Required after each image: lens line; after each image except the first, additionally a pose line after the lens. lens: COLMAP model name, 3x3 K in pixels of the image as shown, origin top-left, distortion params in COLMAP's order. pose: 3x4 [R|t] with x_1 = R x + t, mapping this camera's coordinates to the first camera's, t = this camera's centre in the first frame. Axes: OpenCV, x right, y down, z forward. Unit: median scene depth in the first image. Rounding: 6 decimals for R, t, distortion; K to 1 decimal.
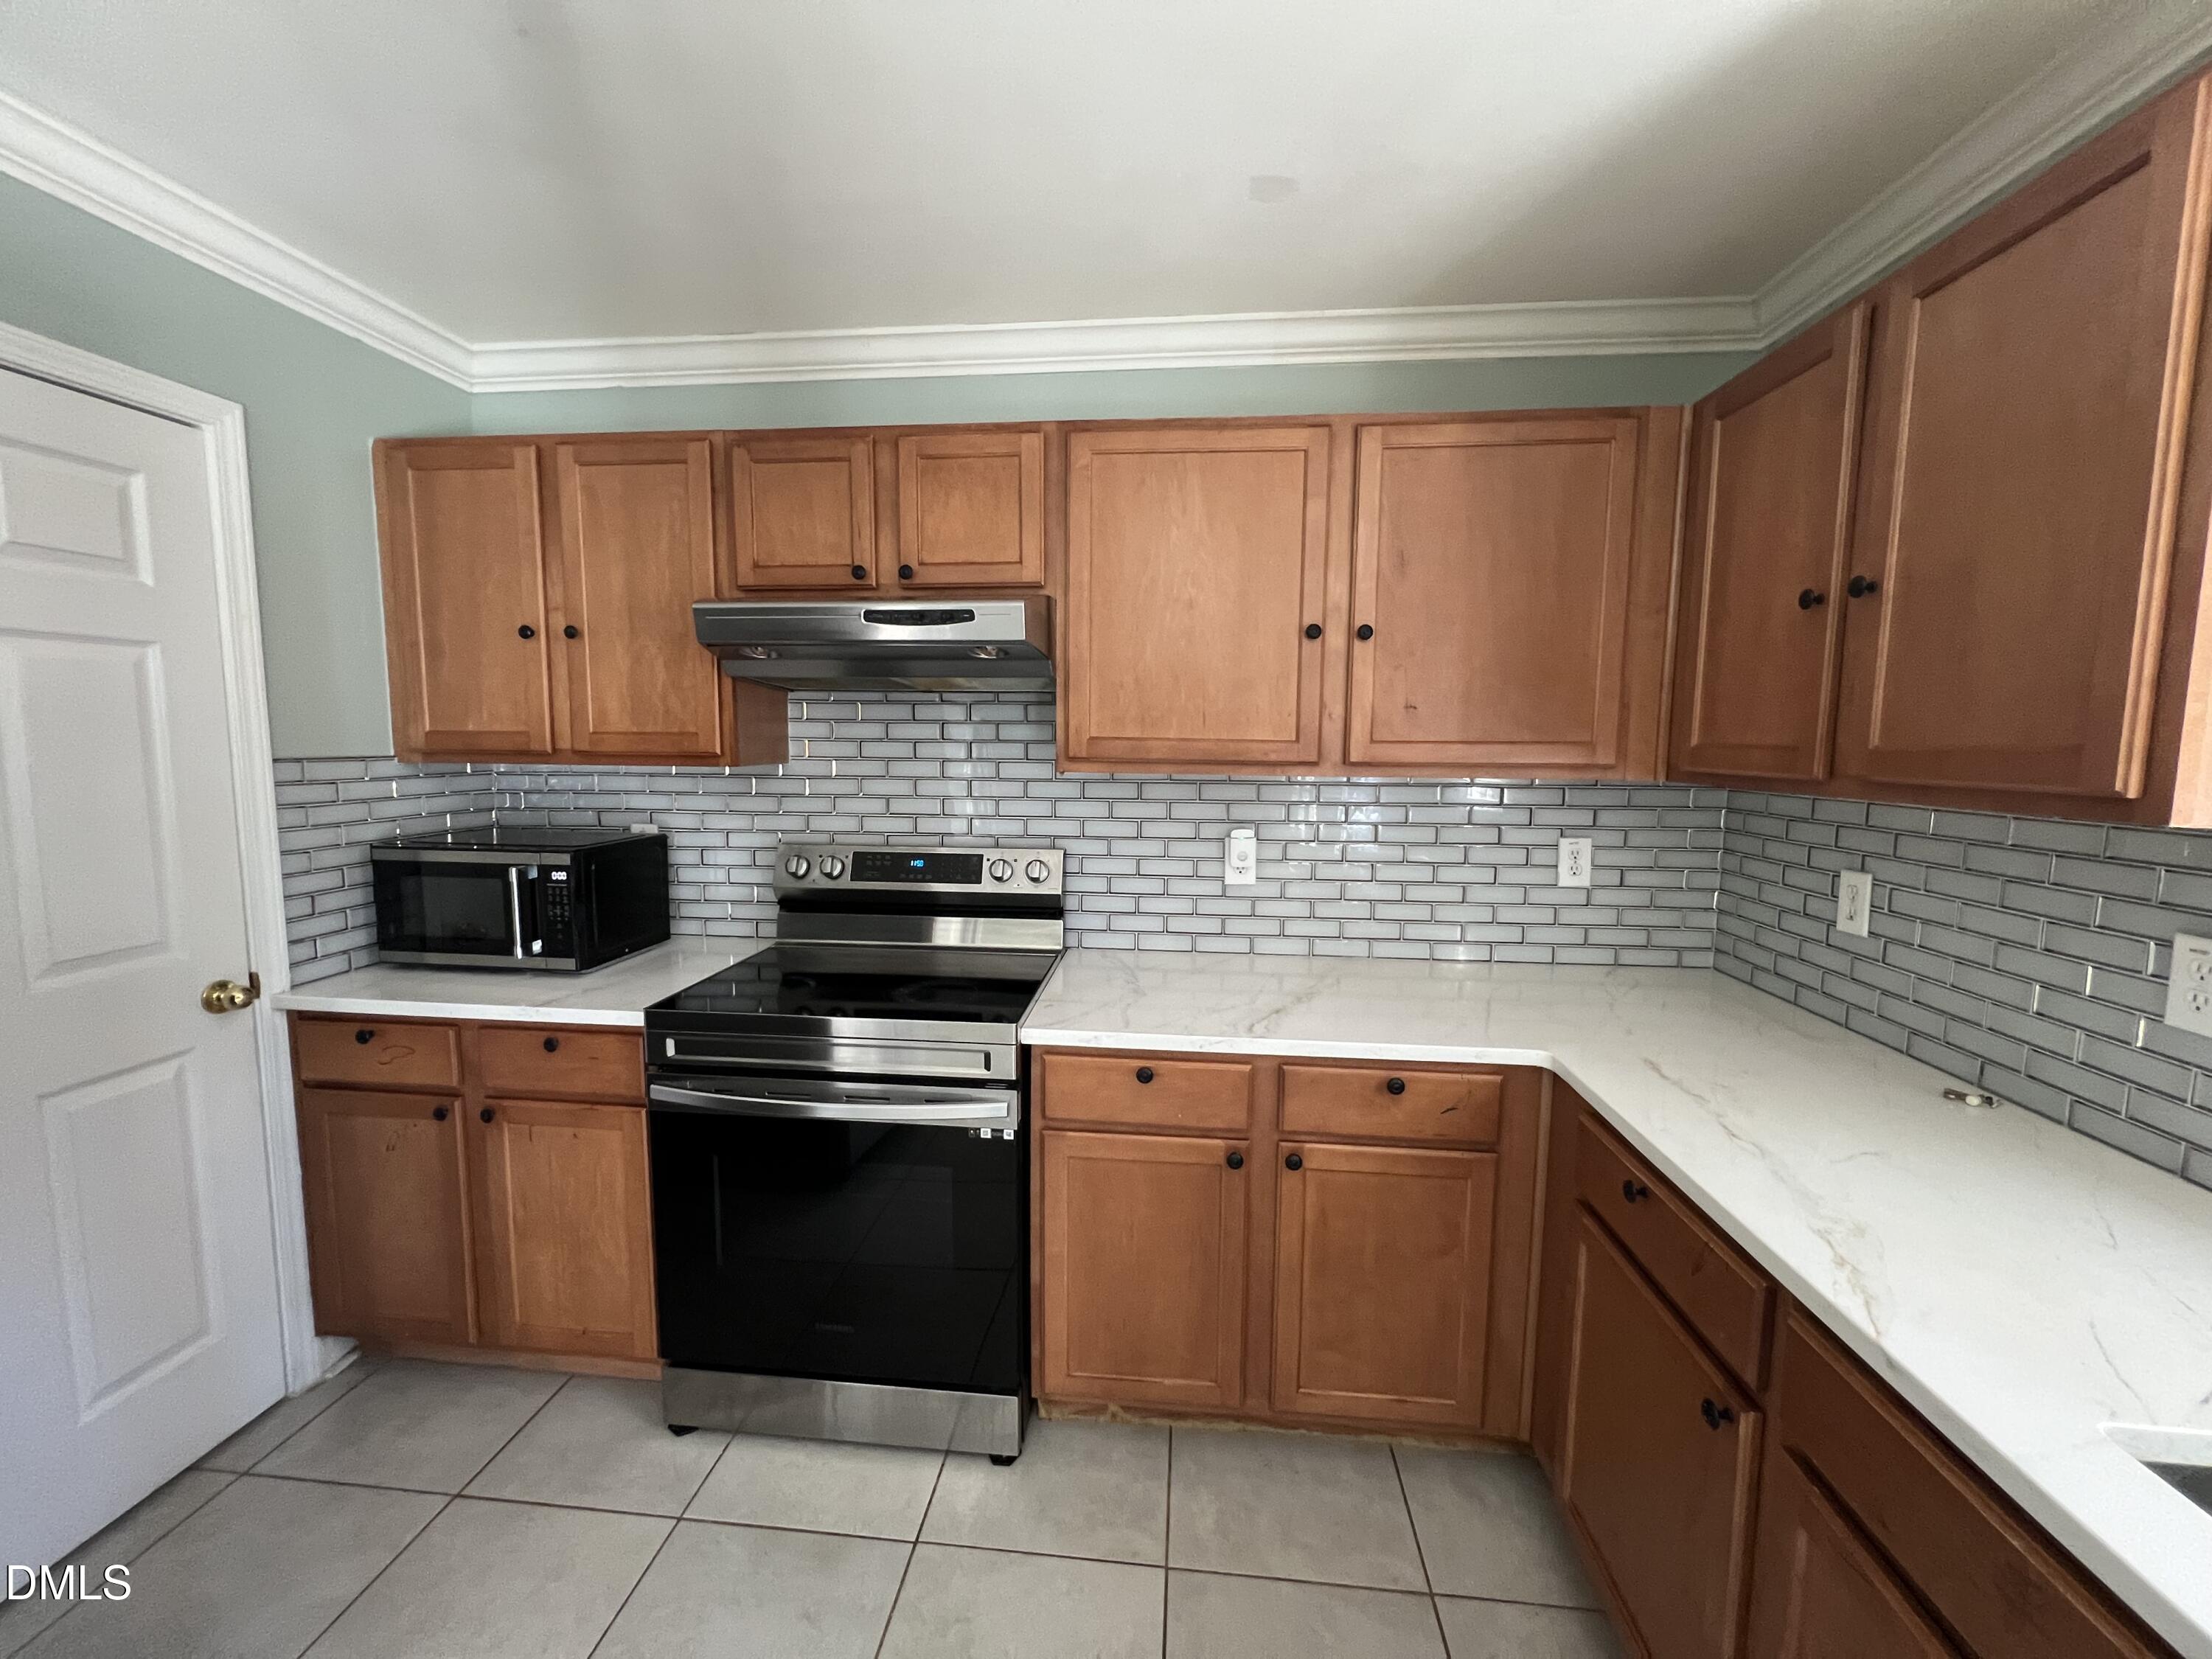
lens RADIAL K [[889.4, 0, 1103.7], [0, 889.4, 822.3], [0, 0, 1]] dist [-0.003354, -0.000376]
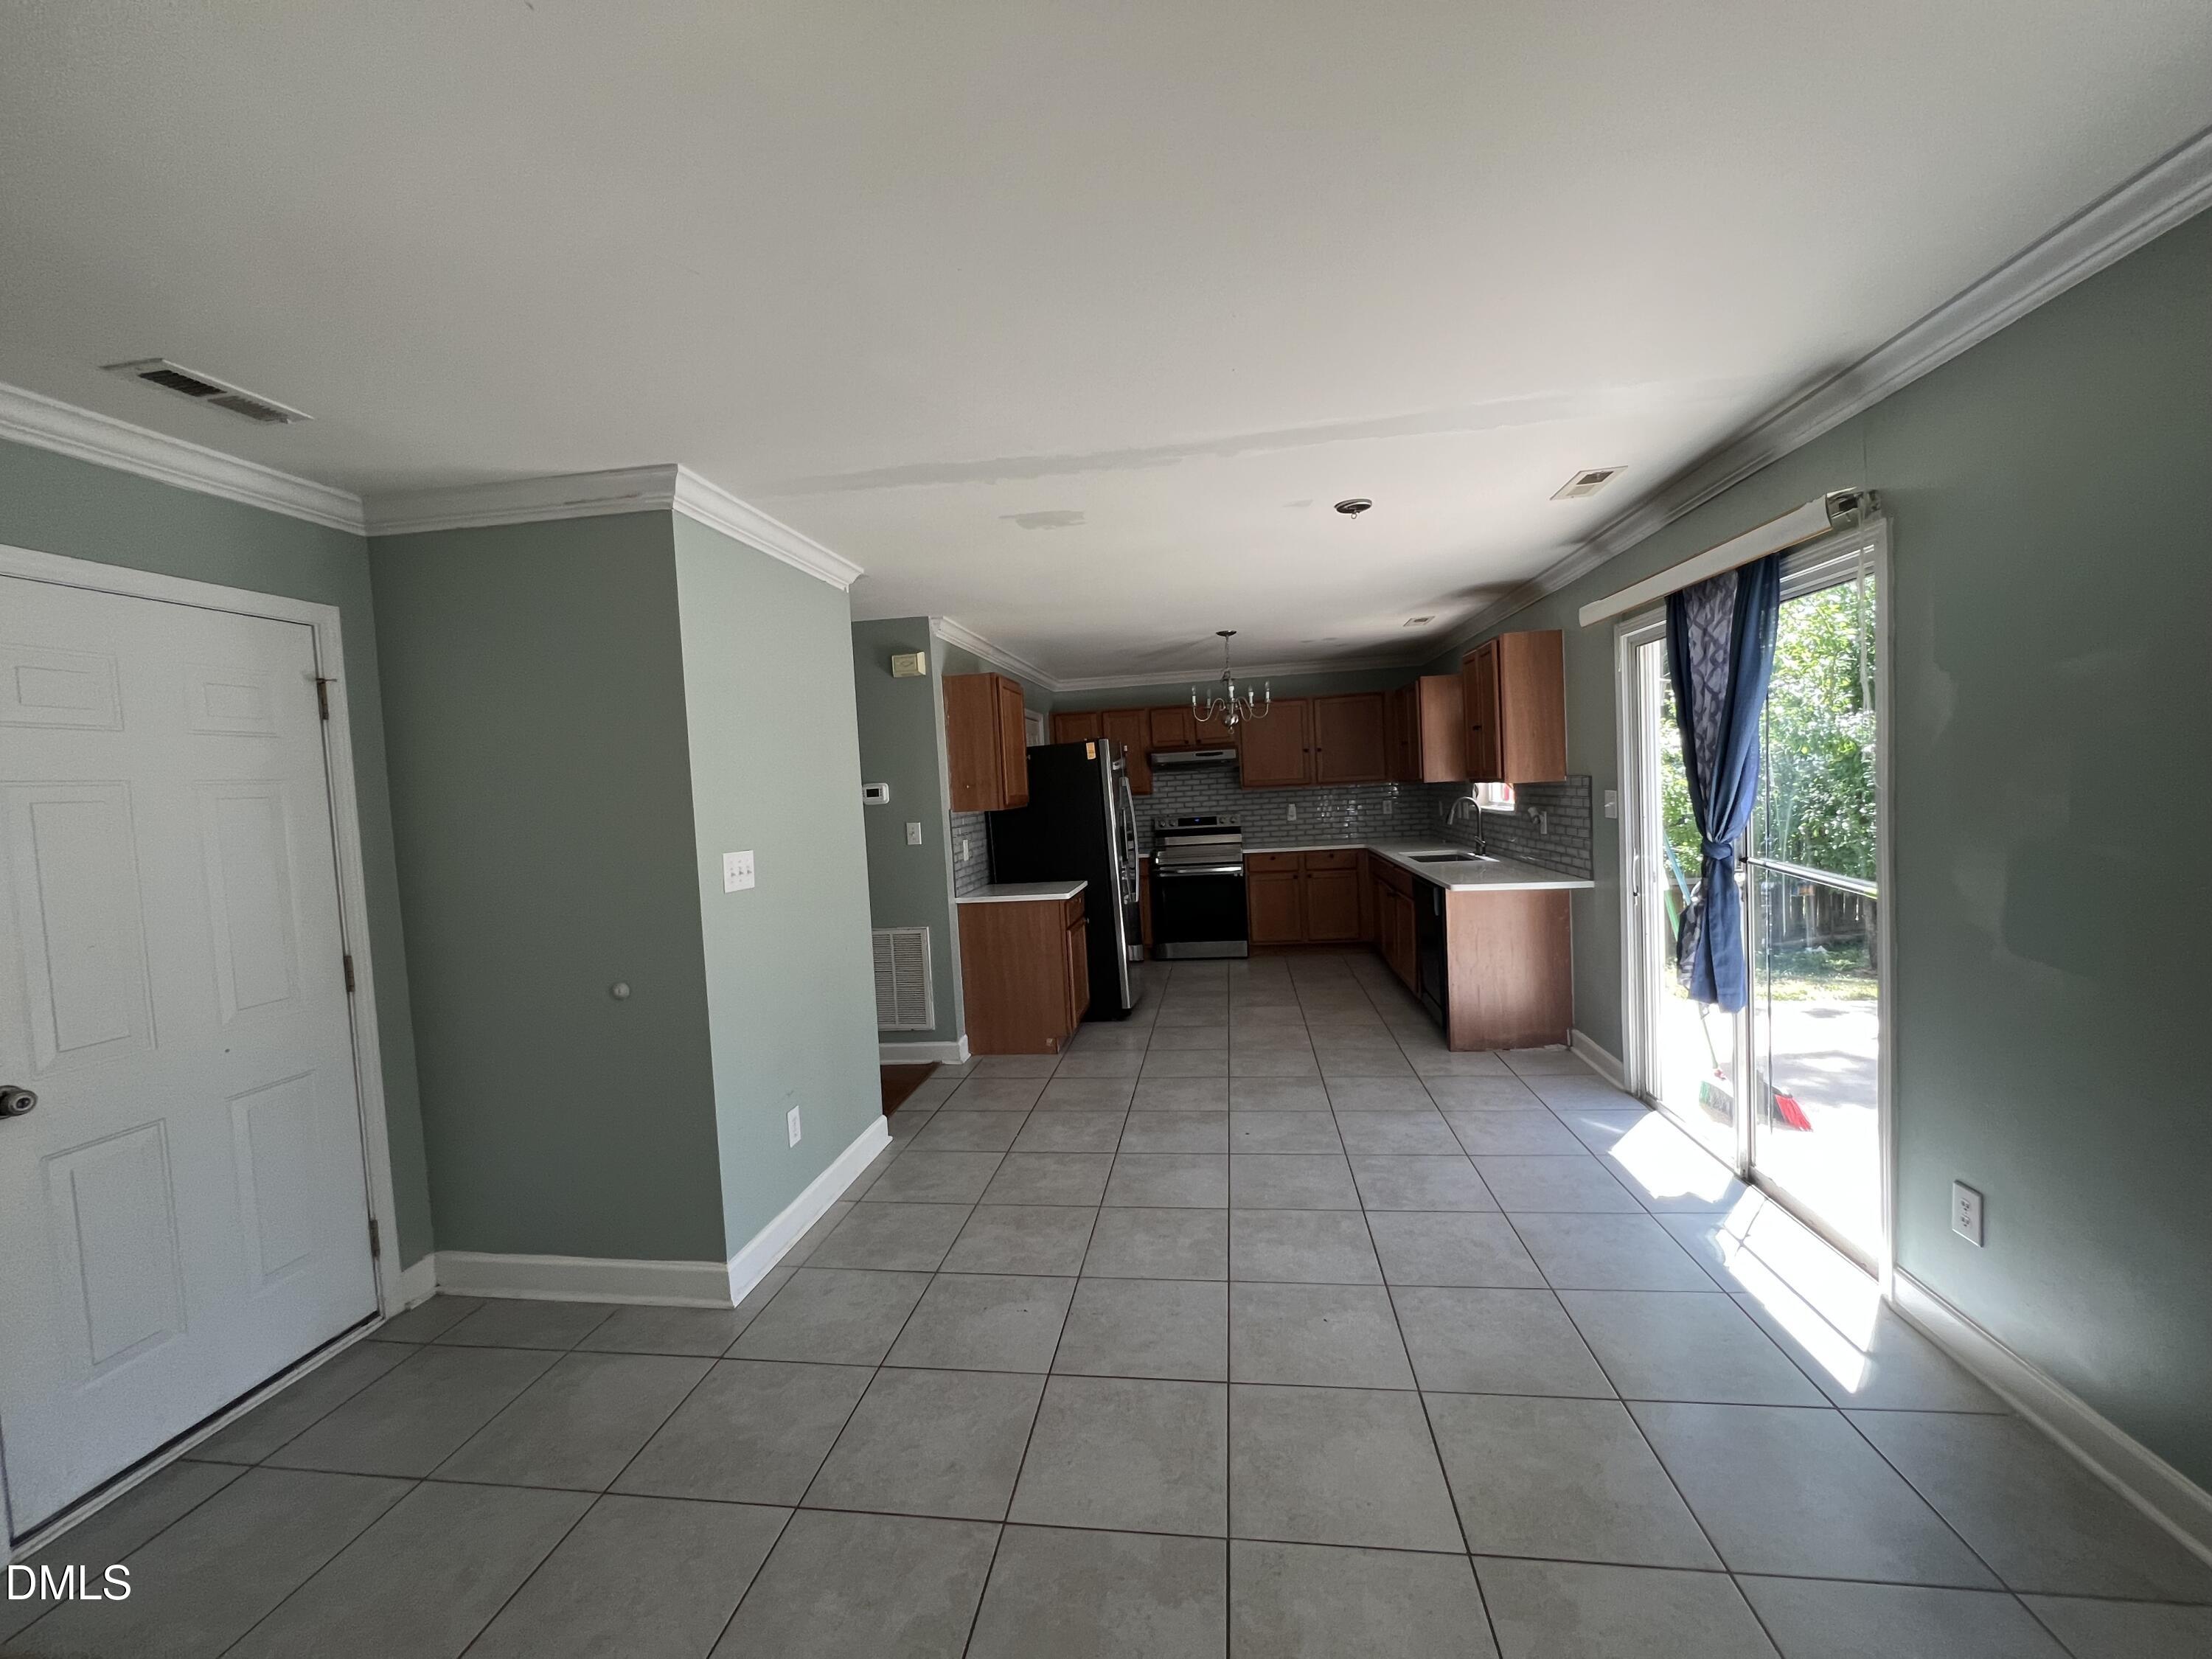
lens RADIAL K [[889.4, 0, 1099.3], [0, 889.4, 821.5], [0, 0, 1]] dist [-0.003354, -0.000376]
pose [[0.996939, -0.062237, -0.047326, -0.483961], [0.059540, 0.996630, -0.056422, 0.253582], [0.050678, 0.053432, 0.997285, -2.797944]]
